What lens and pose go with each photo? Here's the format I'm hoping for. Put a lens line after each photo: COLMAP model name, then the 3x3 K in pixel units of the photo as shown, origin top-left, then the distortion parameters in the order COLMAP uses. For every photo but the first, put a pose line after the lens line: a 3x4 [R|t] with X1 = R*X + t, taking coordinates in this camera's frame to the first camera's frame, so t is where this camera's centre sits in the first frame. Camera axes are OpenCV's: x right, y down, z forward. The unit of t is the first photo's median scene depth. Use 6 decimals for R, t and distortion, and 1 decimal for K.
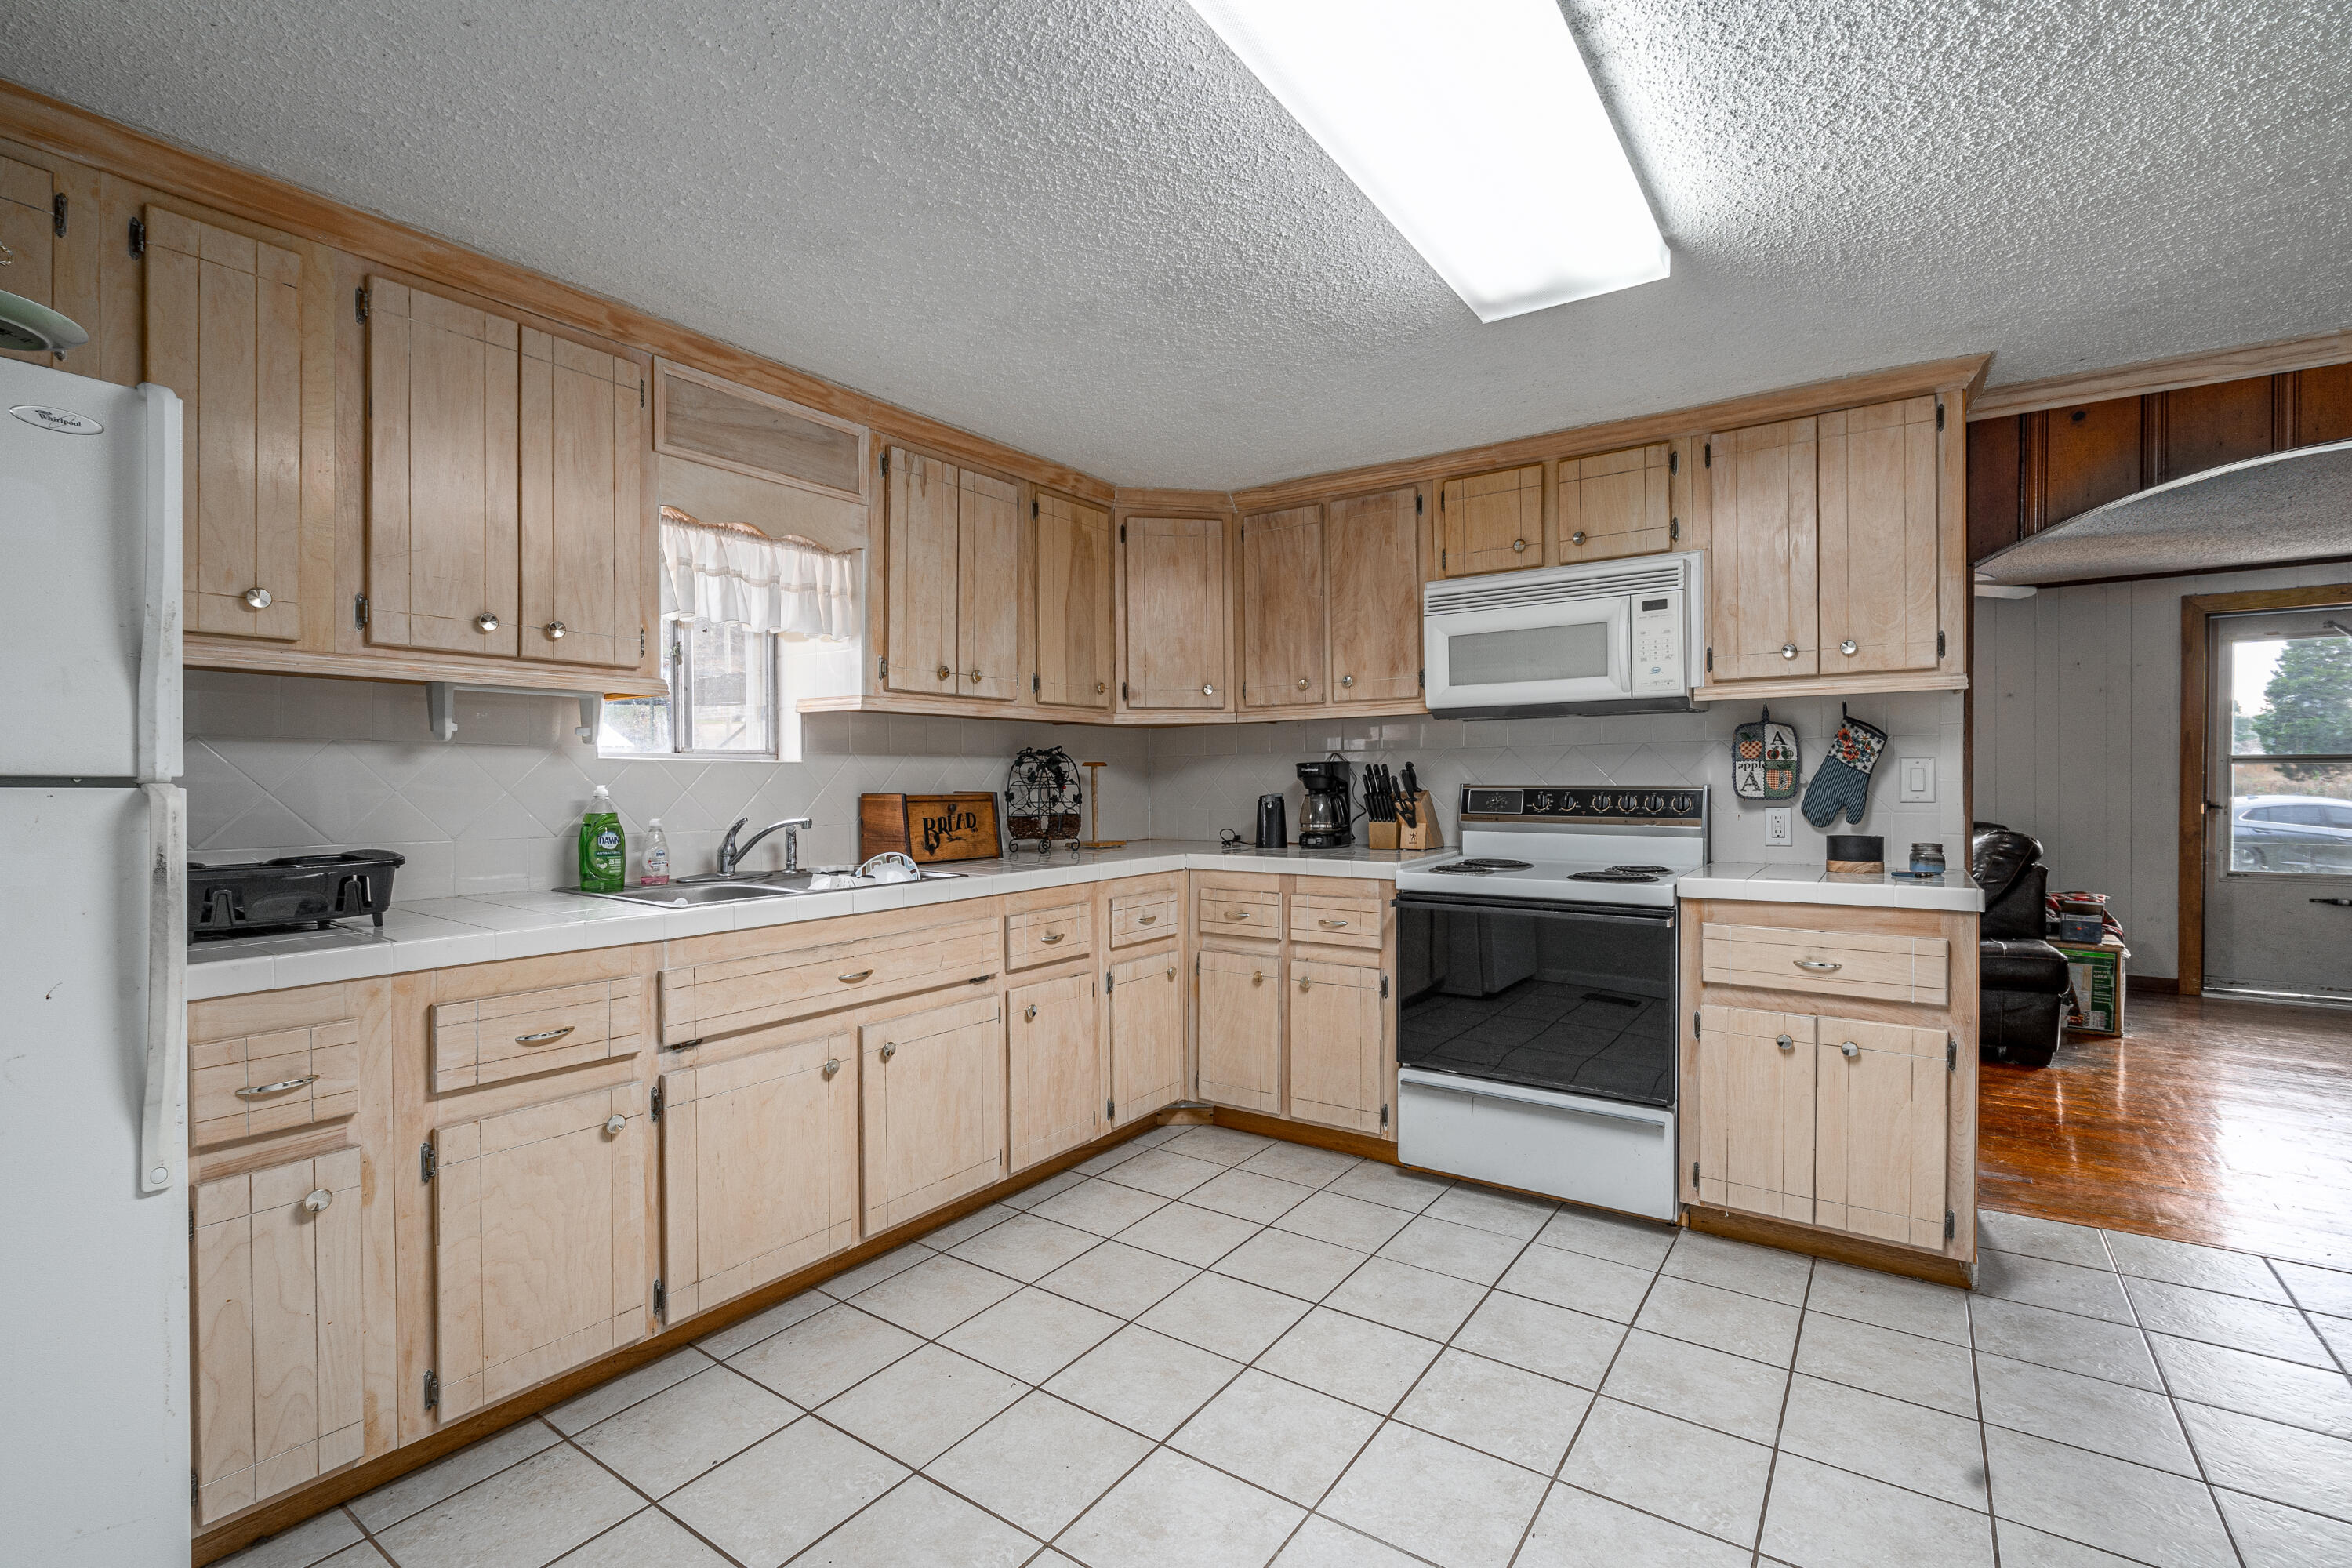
lens RADIAL K [[1049.9, 0, 1172.1], [0, 1049.9, 781.9], [0, 0, 1]] dist [-0.002884, 0.000111]
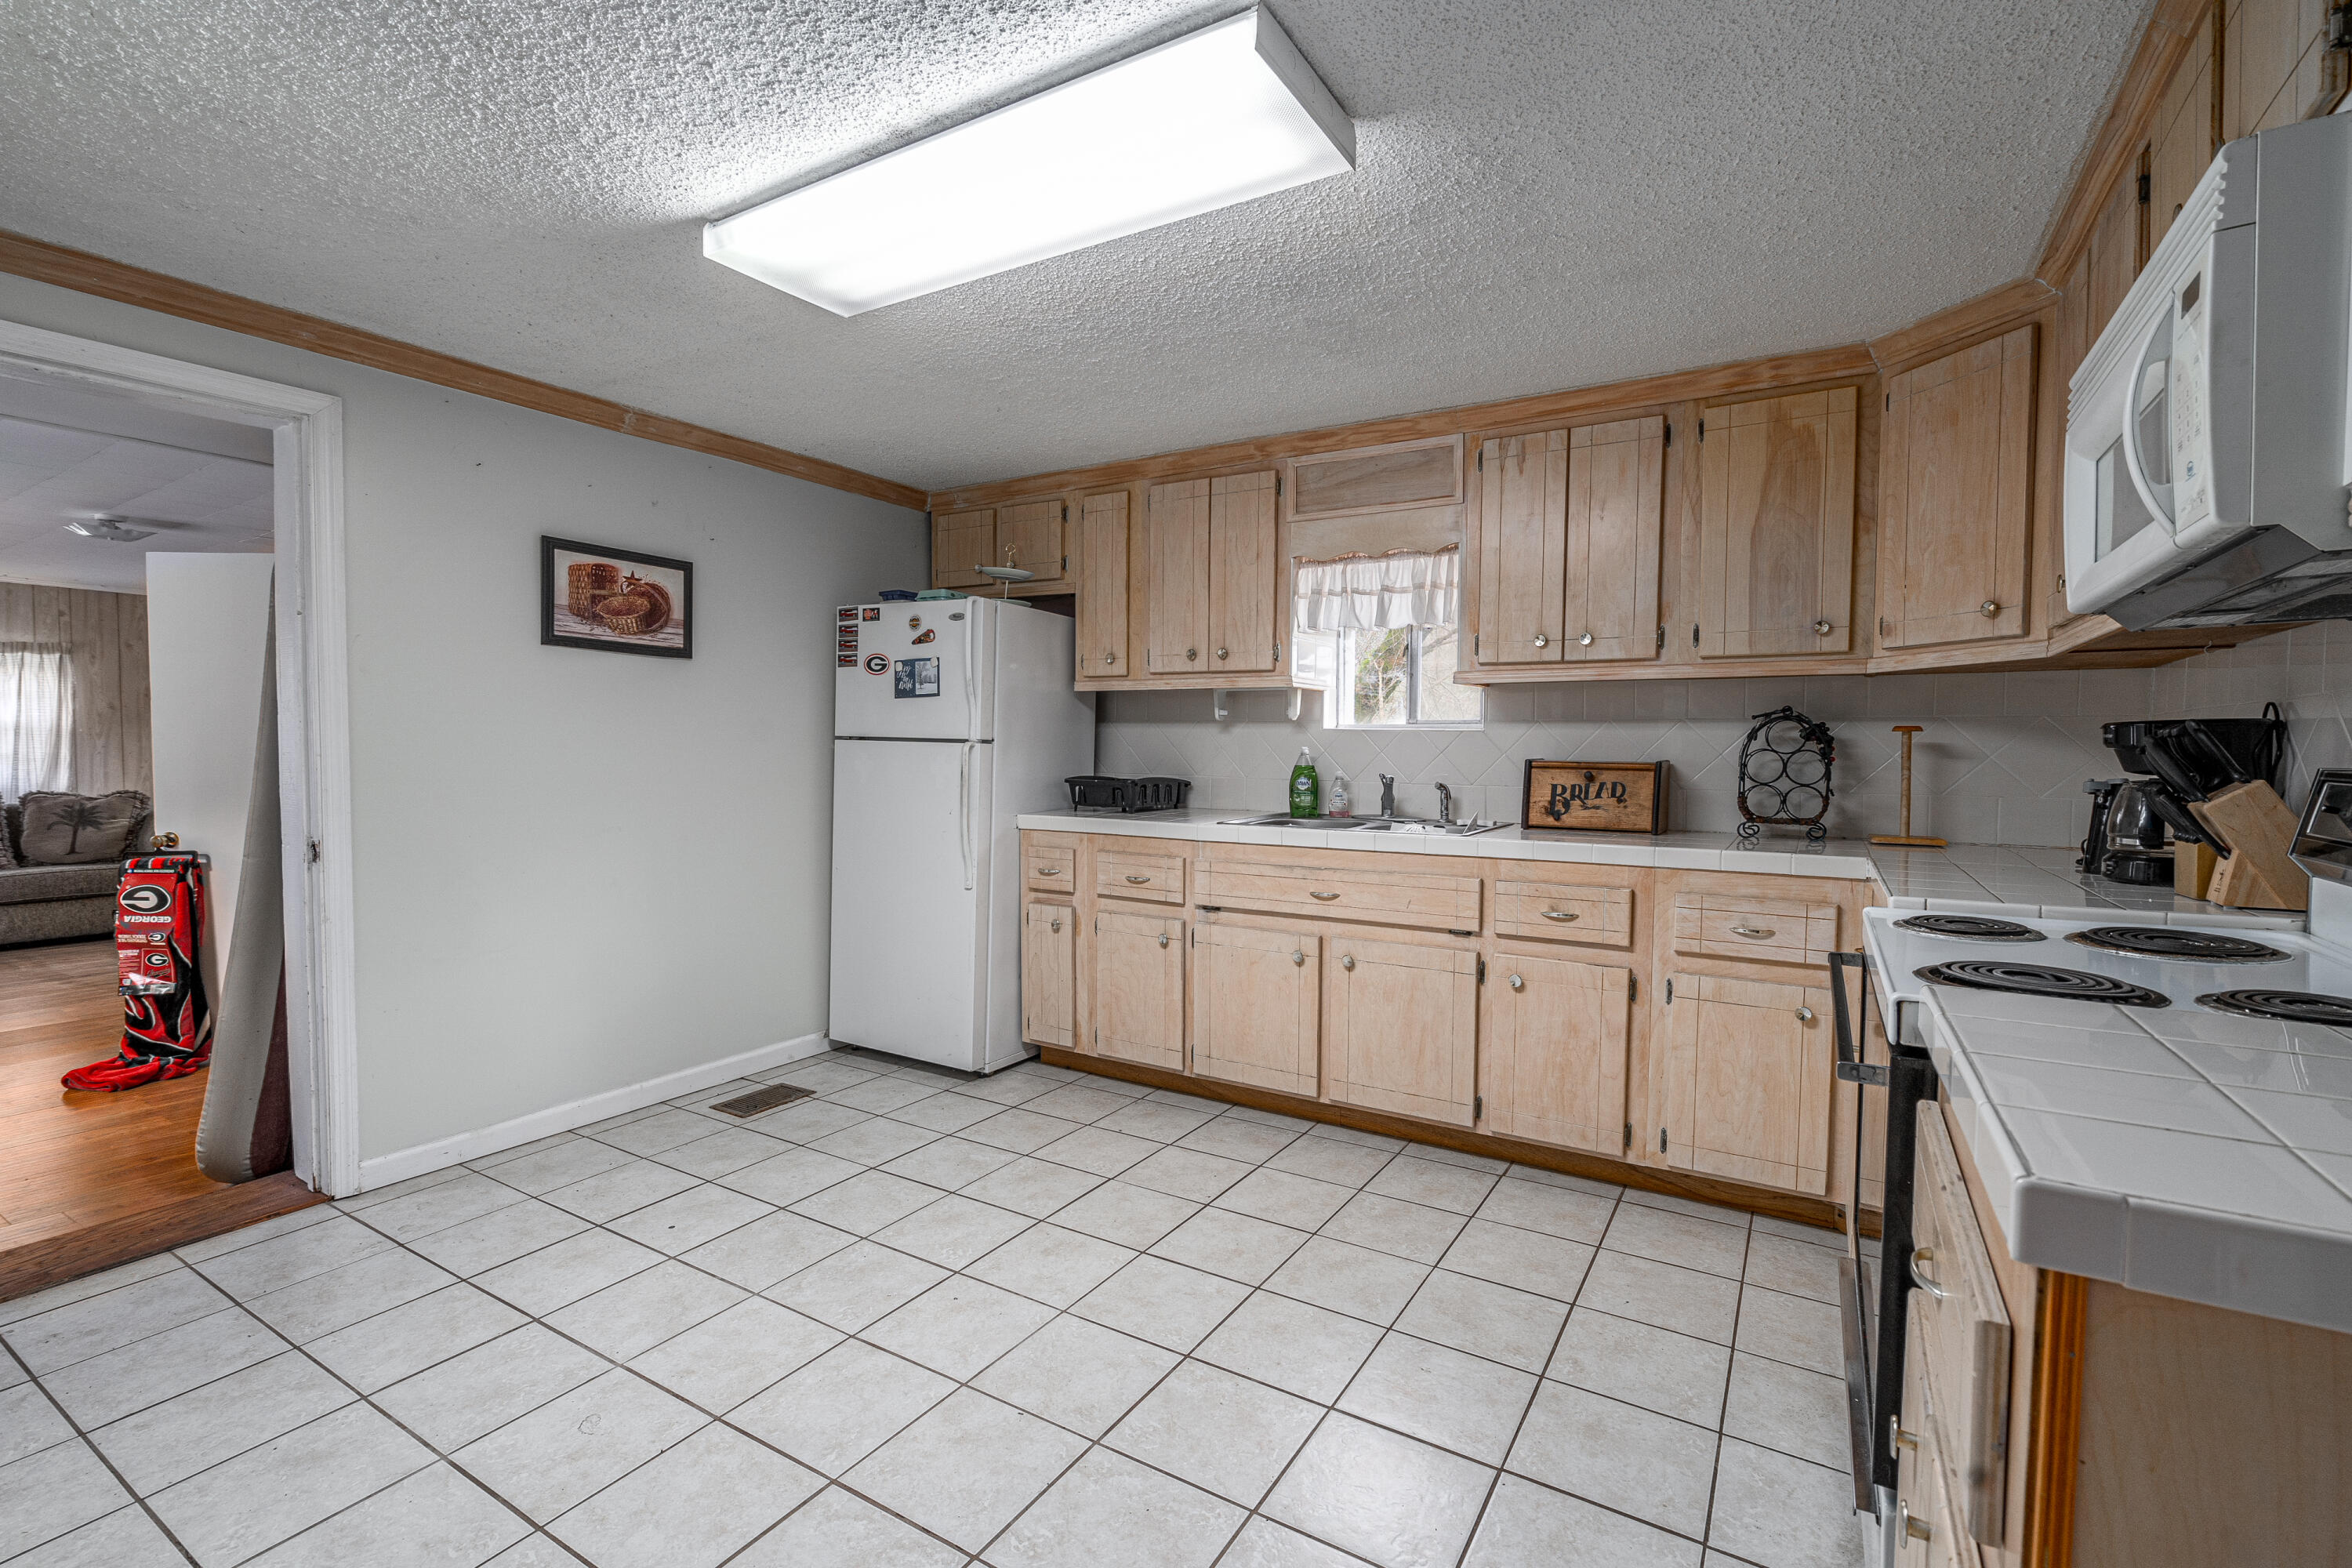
lens RADIAL K [[1049.9, 0, 1171.2], [0, 1049.9, 777.2], [0, 0, 1]] dist [-0.002884, 0.000111]
pose [[0.062660, 0.038367, -0.997297, 0.888494], [-0.011280, 0.999224, 0.037732, -0.007399], [0.997971, 0.008885, 0.063044, 0.661543]]
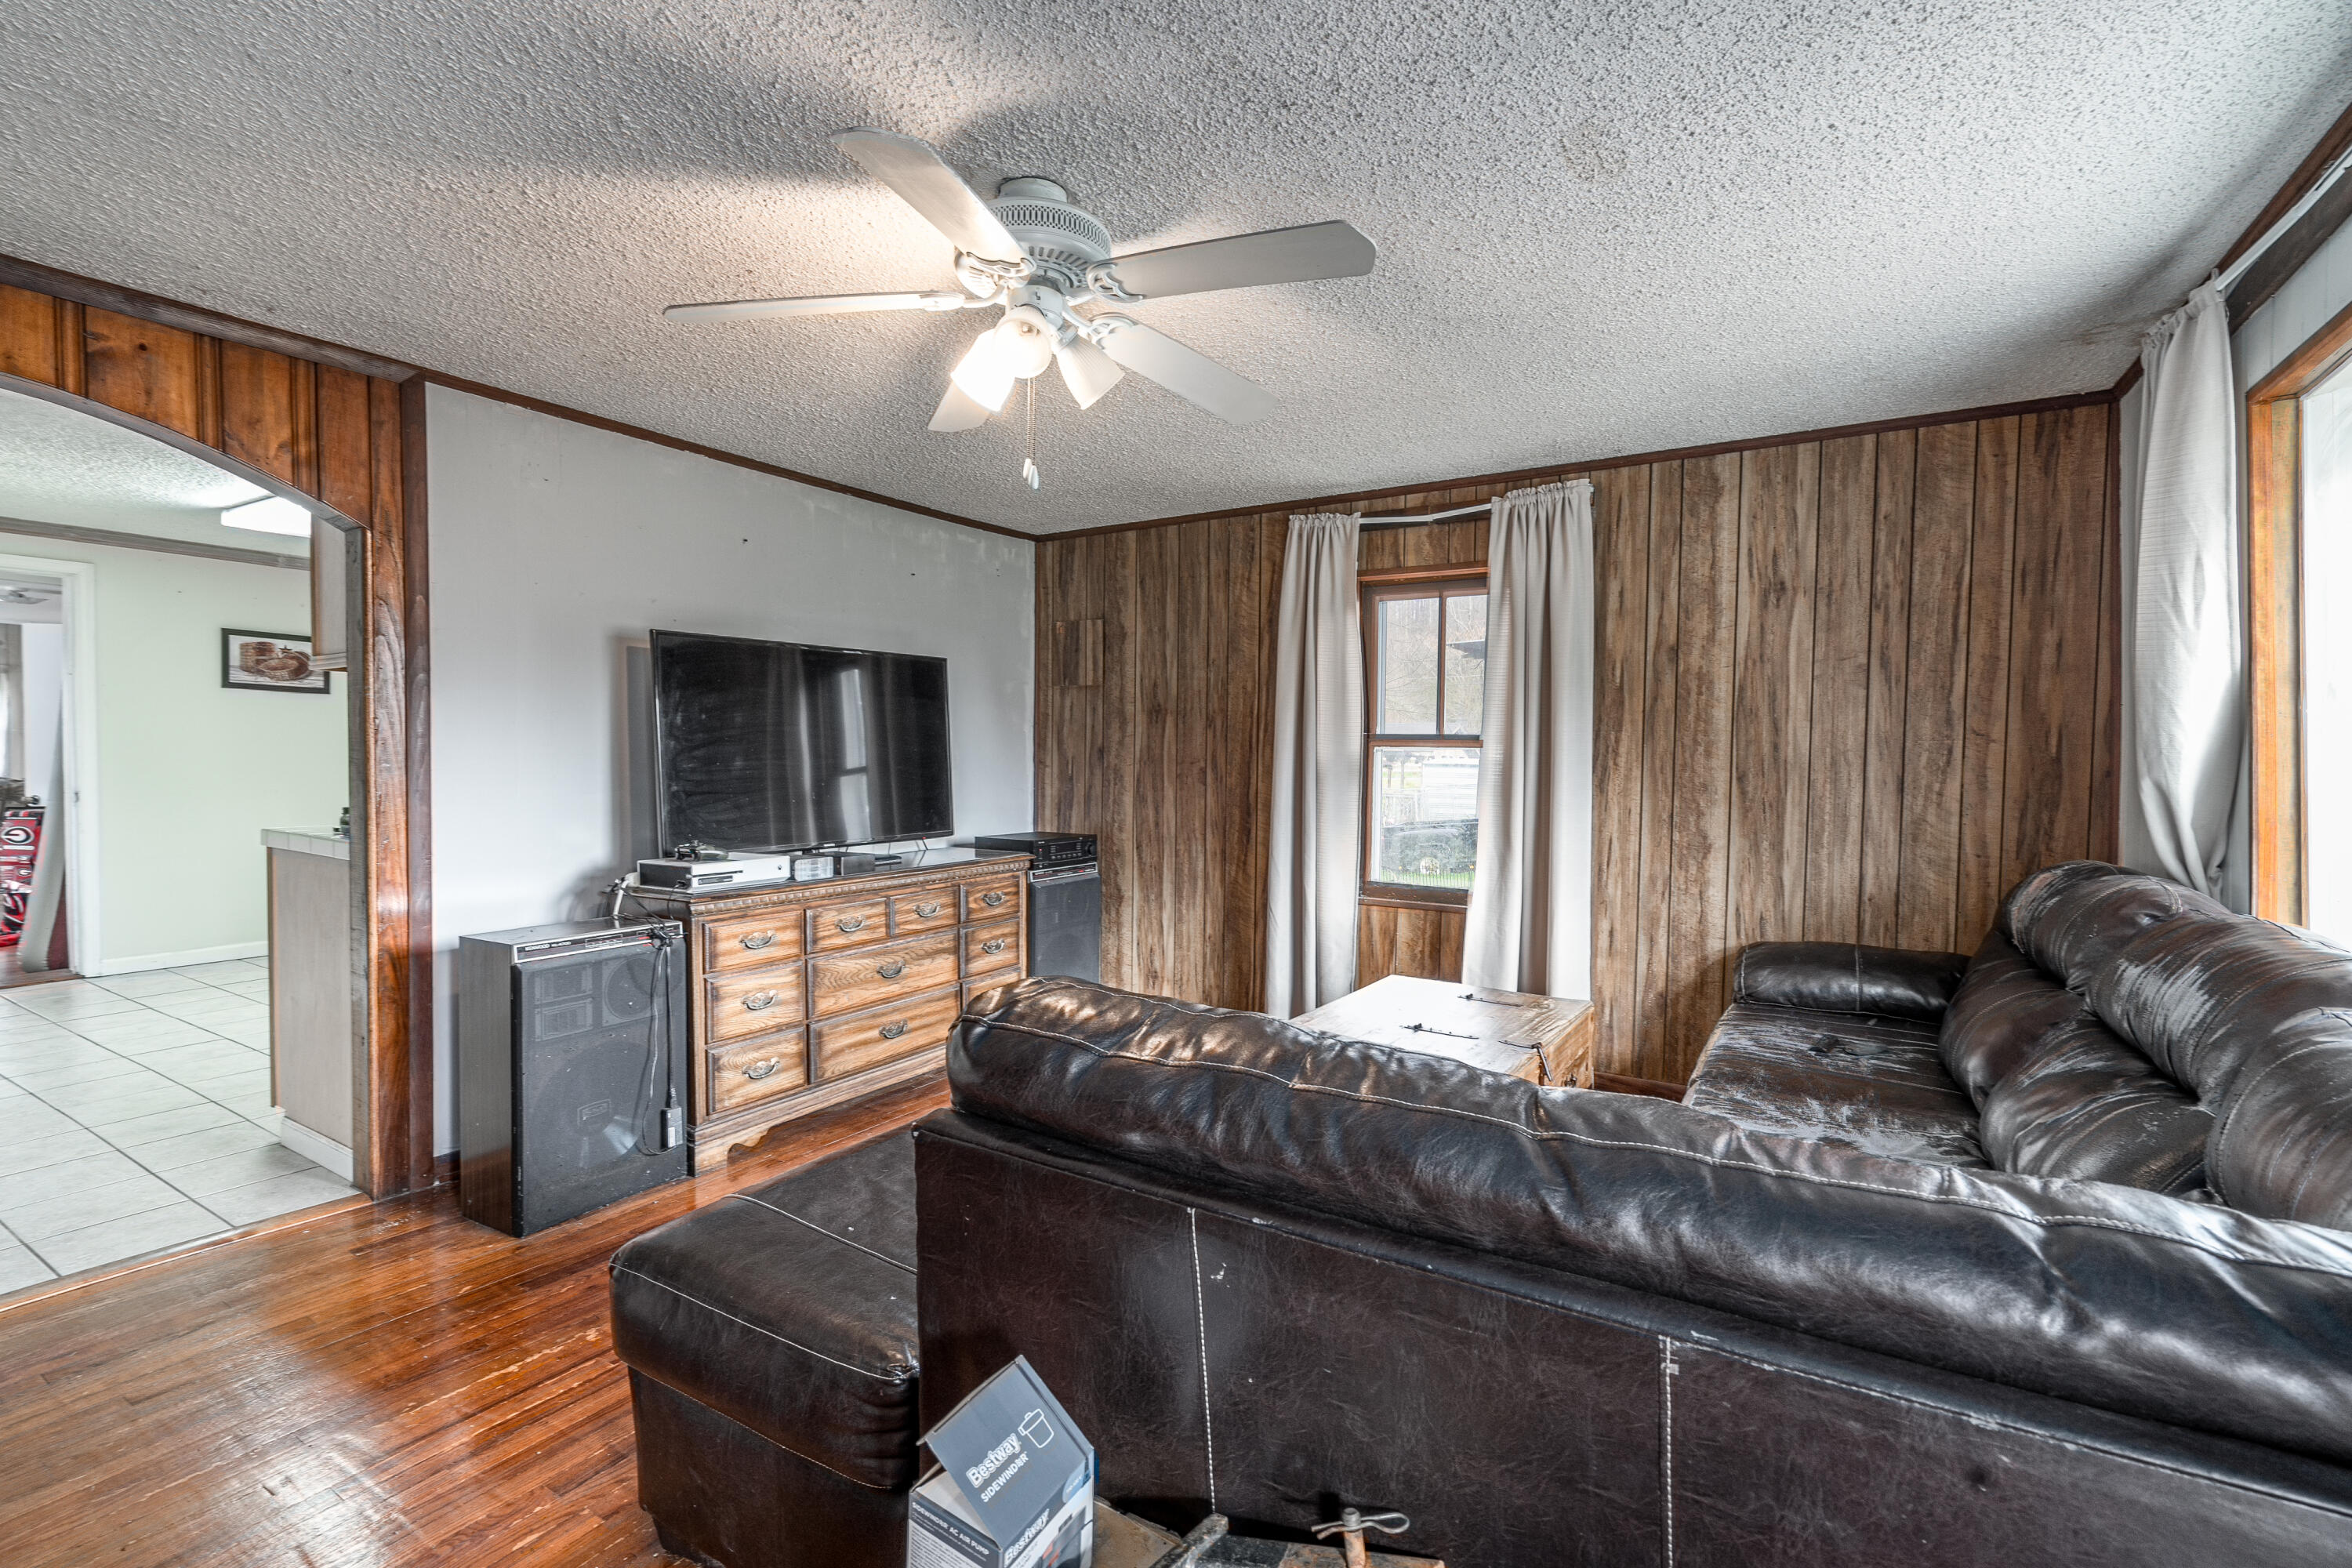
lens RADIAL K [[1049.9, 0, 1175.2], [0, 1049.9, 774.3], [0, 0, 1]] dist [-0.002884, 0.000111]
pose [[0.065911, 0.029110, -0.997401, 2.585119], [-0.020127, 0.999410, 0.027839, -0.037850], [0.997623, 0.018240, 0.066458, 2.571126]]
